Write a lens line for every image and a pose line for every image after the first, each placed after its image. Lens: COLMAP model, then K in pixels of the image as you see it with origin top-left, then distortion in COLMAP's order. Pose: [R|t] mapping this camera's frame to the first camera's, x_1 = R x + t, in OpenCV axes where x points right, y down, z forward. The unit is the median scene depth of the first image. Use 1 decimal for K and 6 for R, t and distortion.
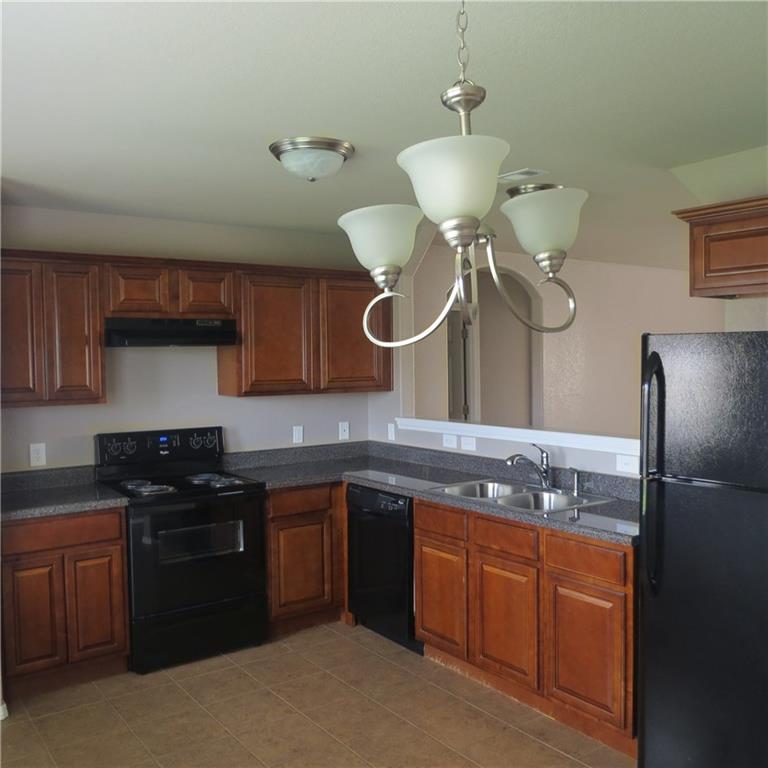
lens RADIAL K [[744.4, 0, 384.0], [0, 744.4, 384.0], [0, 0, 1]] dist [-0.057134, -0.000615]
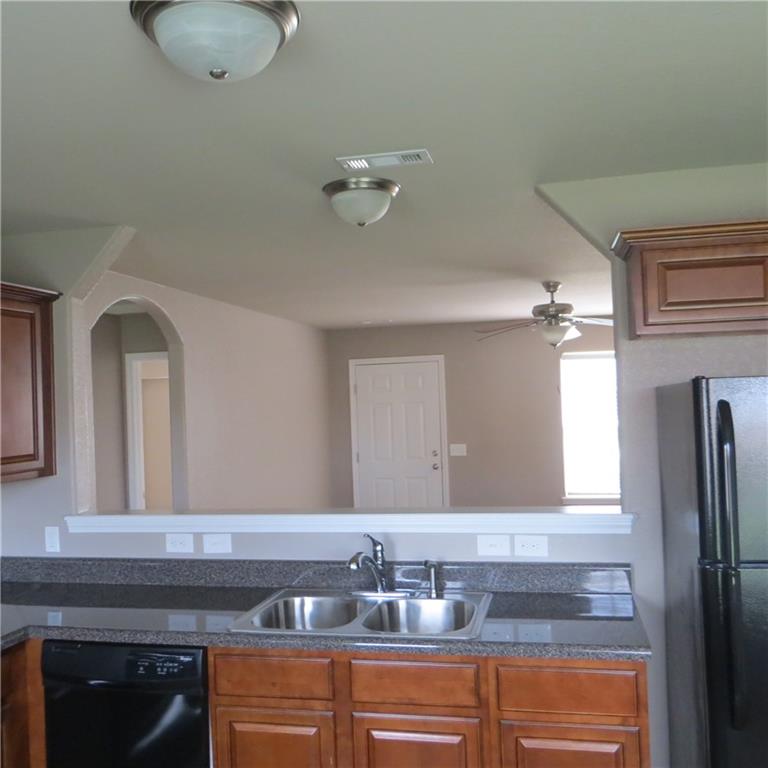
lens RADIAL K [[776.7, 0, 383.1], [0, 776.7, 376.0], [0, 0, 1]] dist [0.002127, -0.013474]
pose [[0.747161, 0.018029, 0.664398, -0.285507], [0.045313, 0.995924, -0.077982, -0.012271], [-0.663096, 0.088371, 0.743299, 0.411775]]
